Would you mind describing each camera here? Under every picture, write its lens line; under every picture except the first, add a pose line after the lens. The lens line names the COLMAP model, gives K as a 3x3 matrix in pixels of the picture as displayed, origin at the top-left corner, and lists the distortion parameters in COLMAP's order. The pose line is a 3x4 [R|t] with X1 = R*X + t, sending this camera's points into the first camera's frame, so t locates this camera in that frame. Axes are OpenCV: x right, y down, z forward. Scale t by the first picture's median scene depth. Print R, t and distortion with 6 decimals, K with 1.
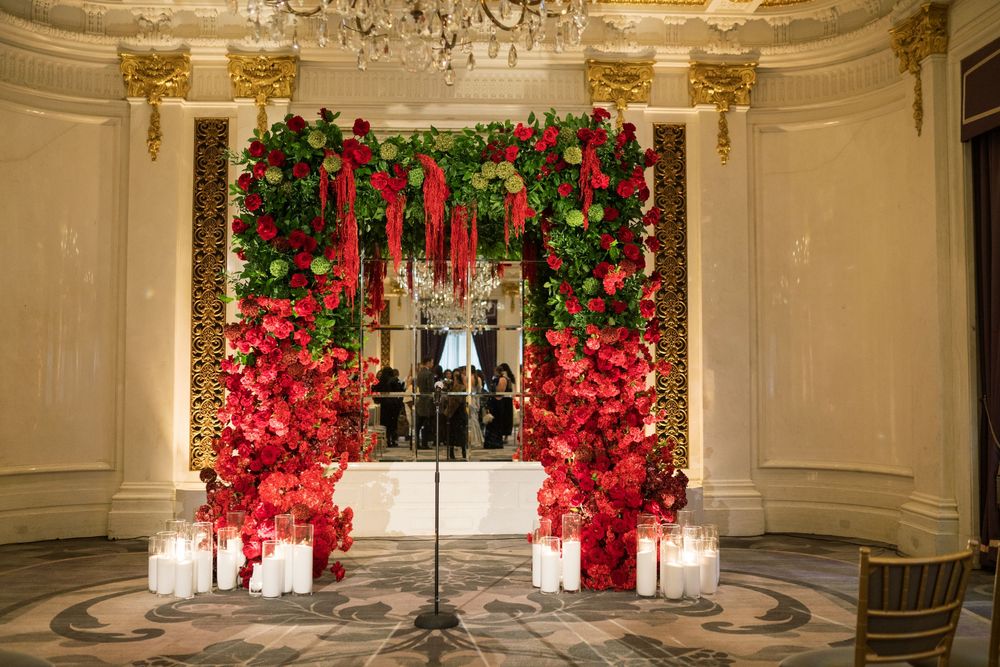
lens RADIAL K [[952.5, 0, 500.0], [0, 952.5, 333.5], [0, 0, 1]] dist [-0.066174, 0.103202]
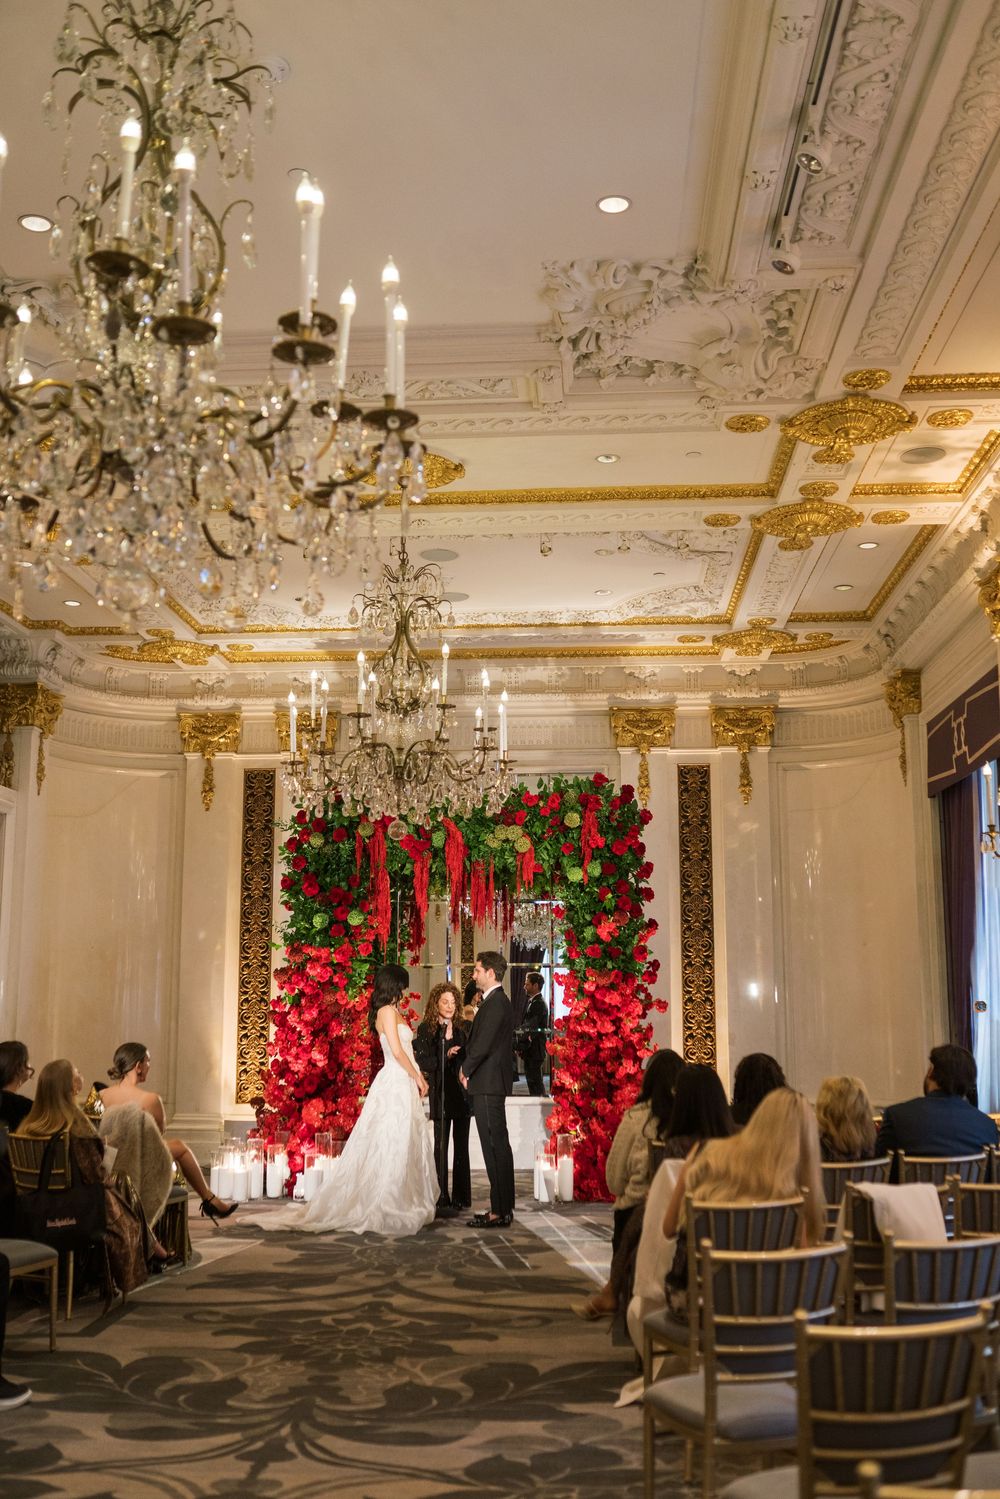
lens RADIAL K [[1432.6, 0, 493.9], [0, 1432.6, 756.8], [0, 0, 1]] dist [-0.055842, 0.008186]
pose [[0.993874, -0.019893, -0.108710, 0.167482], [0.005952, 0.991873, -0.127090, -0.042130], [0.110355, 0.125665, 0.985916, -0.707655]]
